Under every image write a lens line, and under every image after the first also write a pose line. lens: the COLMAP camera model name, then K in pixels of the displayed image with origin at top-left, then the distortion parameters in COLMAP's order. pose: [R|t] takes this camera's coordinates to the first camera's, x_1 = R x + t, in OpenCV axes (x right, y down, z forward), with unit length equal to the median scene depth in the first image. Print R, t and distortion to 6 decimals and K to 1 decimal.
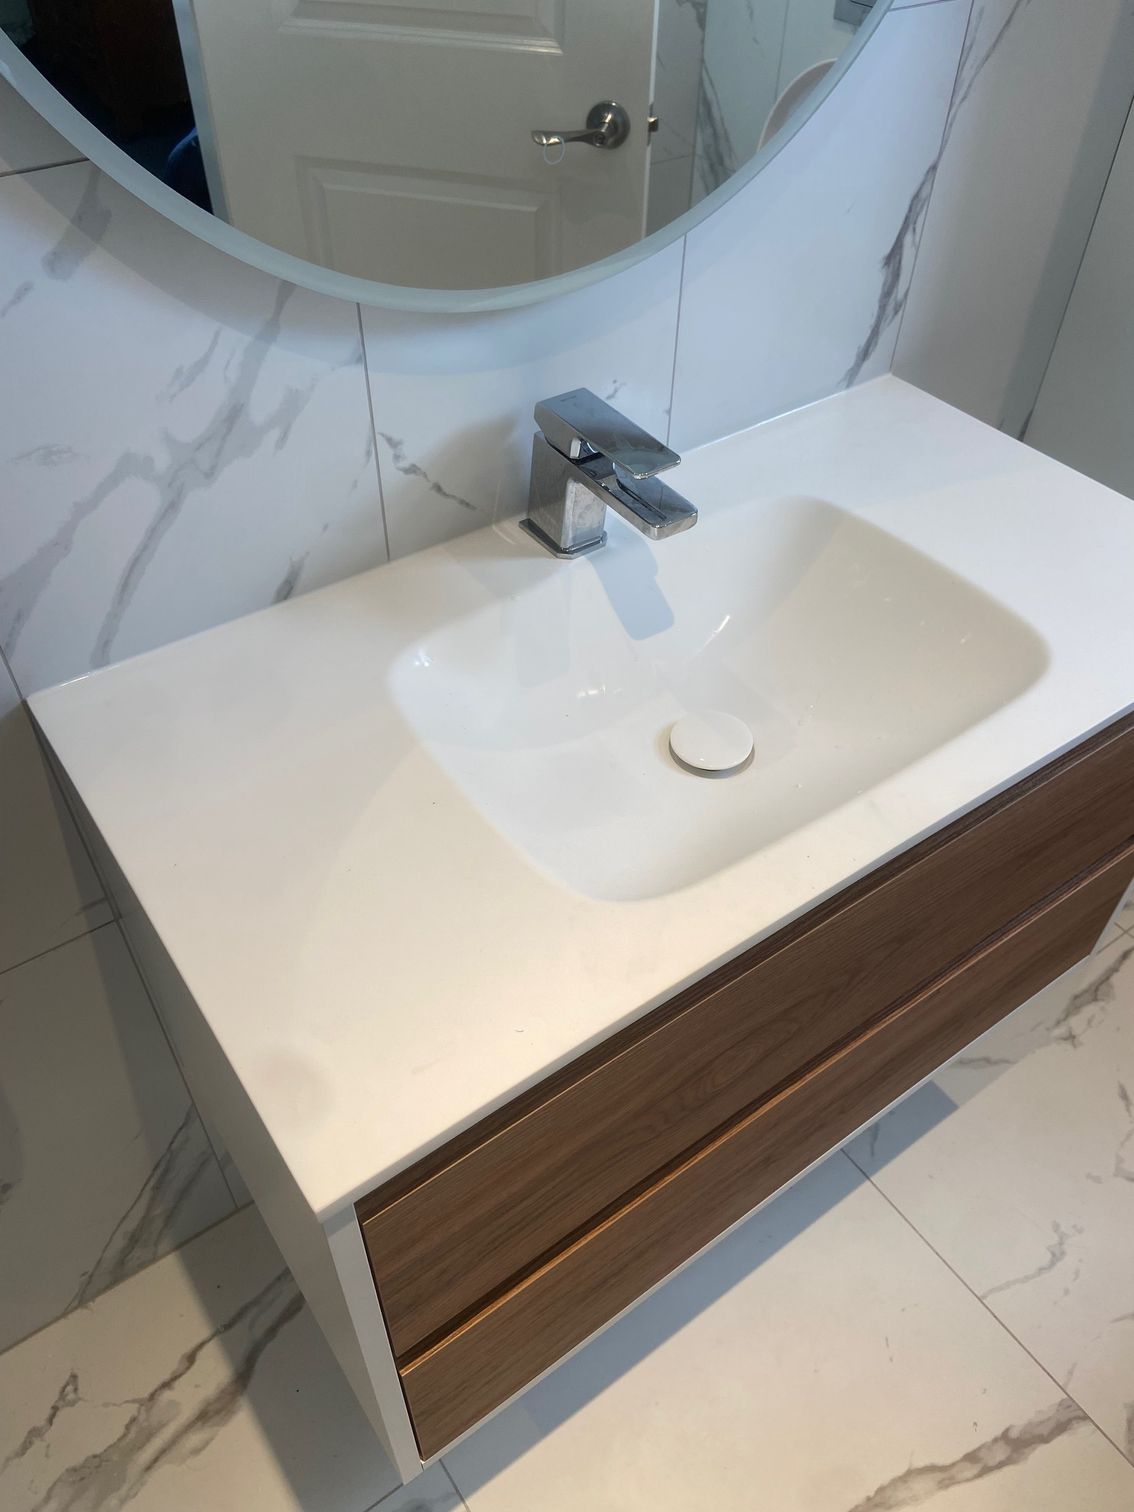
lens RADIAL K [[1139.3, 0, 574.2], [0, 1139.3, 747.3], [0, 0, 1]] dist [0.123456, -0.155350]
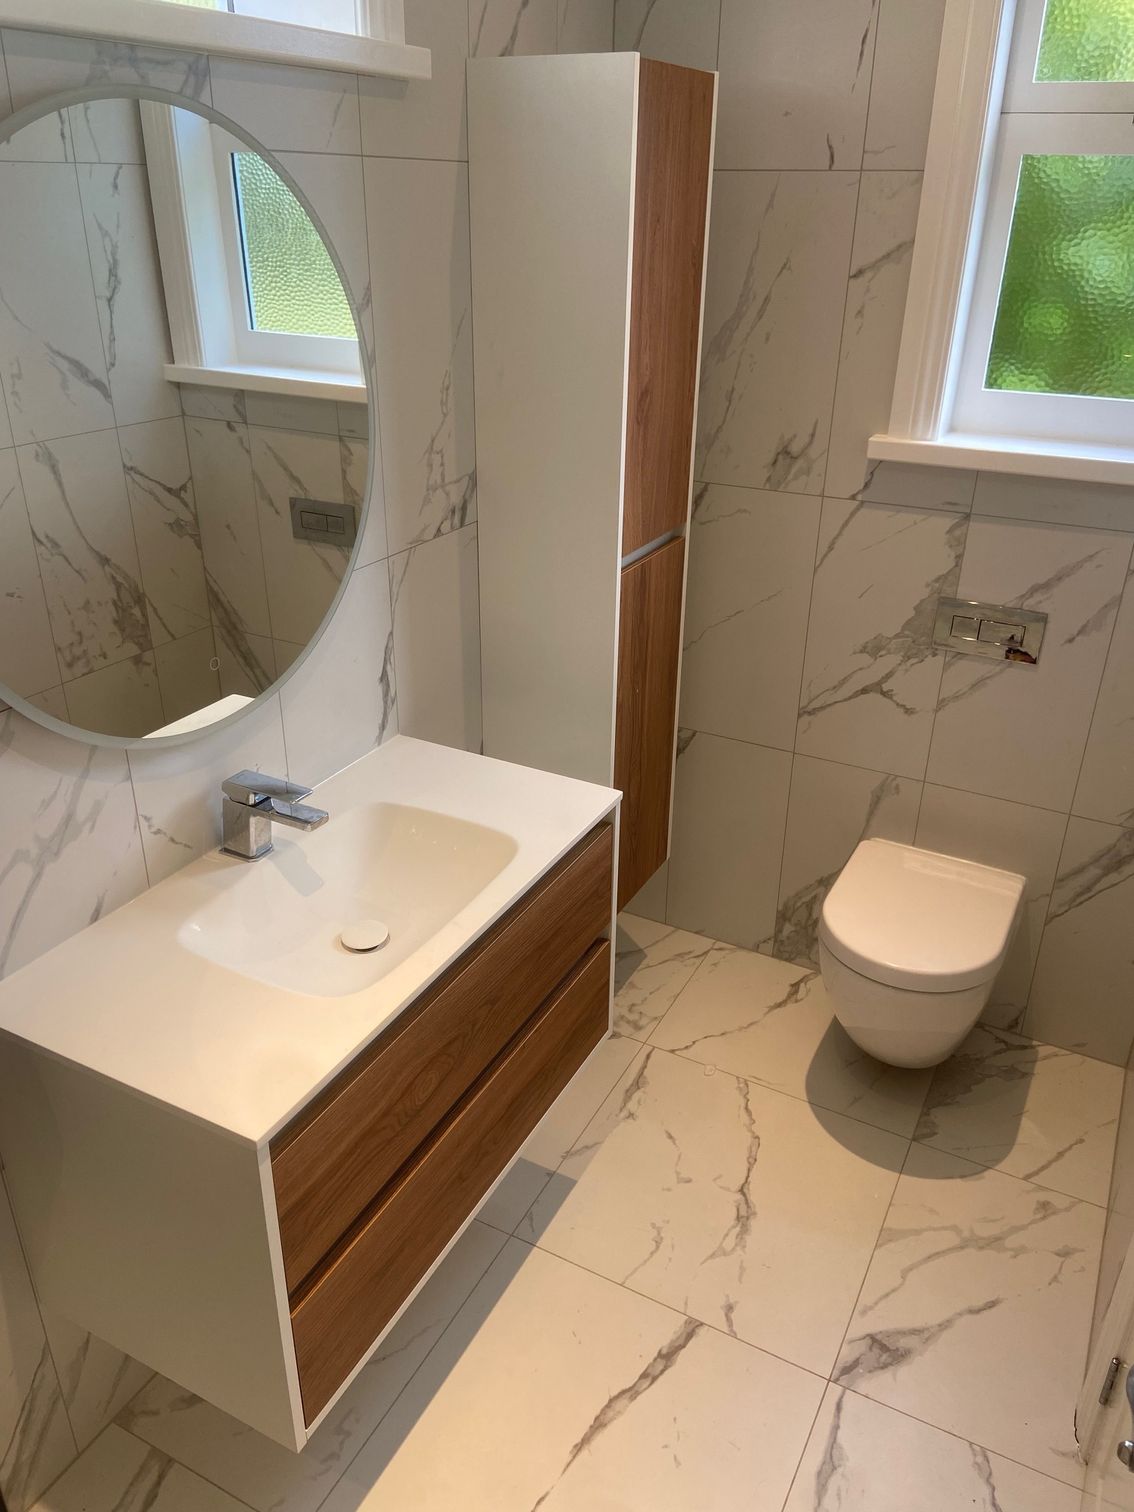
lens RADIAL K [[1139.3, 0, 574.2], [0, 1139.3, 747.3], [0, 0, 1]] dist [0.123456, -0.155350]
pose [[0.892946, -0.198996, 0.403792, -0.248585], [0.317000, 0.914838, -0.250166, 0.273070], [-0.319622, 0.351386, 0.879983, -0.774206]]
